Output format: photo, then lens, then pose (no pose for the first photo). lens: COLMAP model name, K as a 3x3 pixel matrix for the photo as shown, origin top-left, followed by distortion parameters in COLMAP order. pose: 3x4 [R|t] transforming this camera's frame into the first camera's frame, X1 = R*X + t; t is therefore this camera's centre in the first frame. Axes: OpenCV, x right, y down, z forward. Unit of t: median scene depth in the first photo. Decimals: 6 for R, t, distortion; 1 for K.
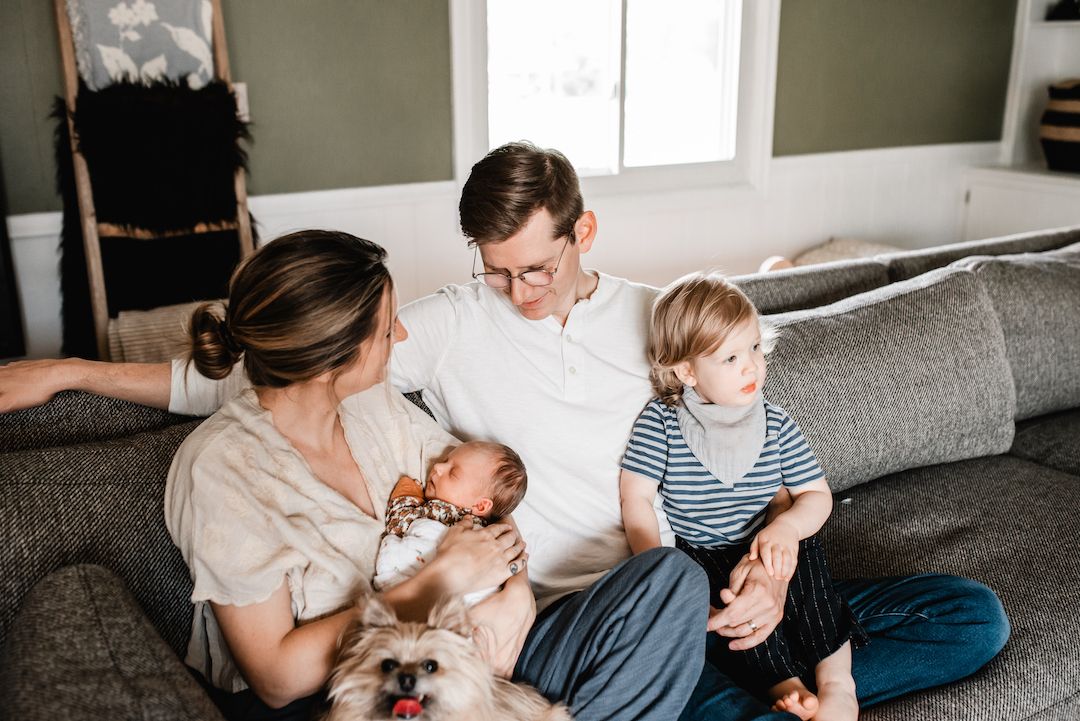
lens RADIAL K [[1040.2, 0, 543.4], [0, 1040.2, 351.6], [0, 0, 1]] dist [-0.009620, 0.000000]
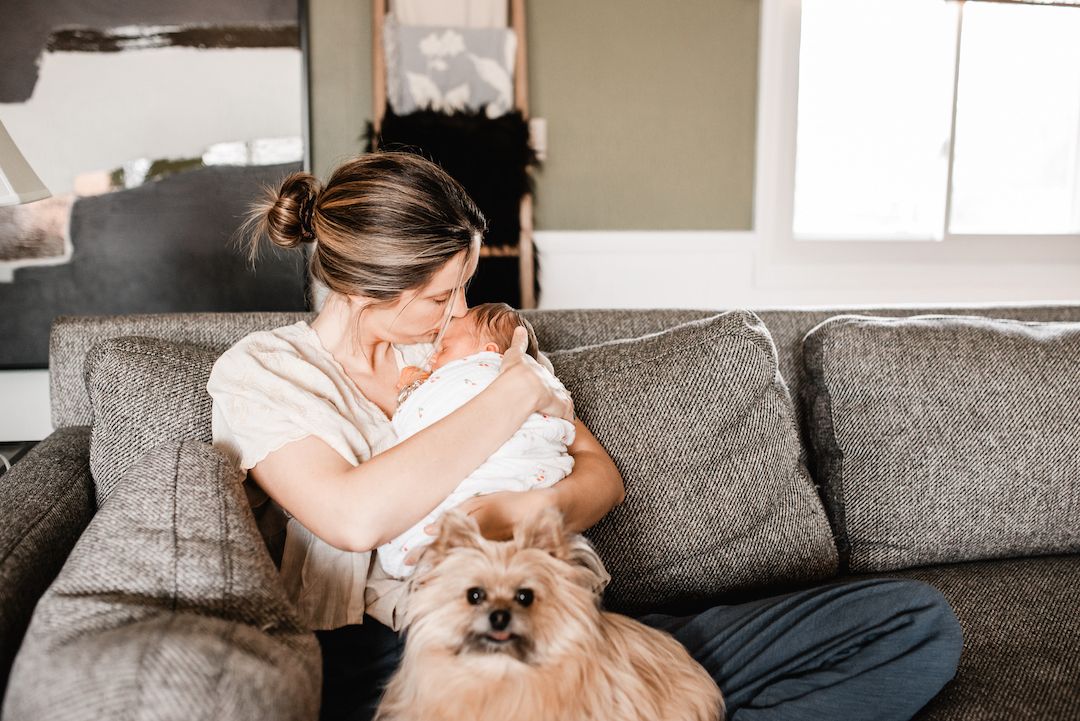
lens RADIAL K [[1040.2, 0, 539.4], [0, 1040.2, 356.6], [0, 0, 1]] dist [-0.009620, 0.000000]
pose [[0.945732, 0.073269, -0.316580, 0.051034], [-0.104559, 0.991050, -0.082986, 0.061837], [0.307666, 0.111584, 0.944929, 0.072672]]
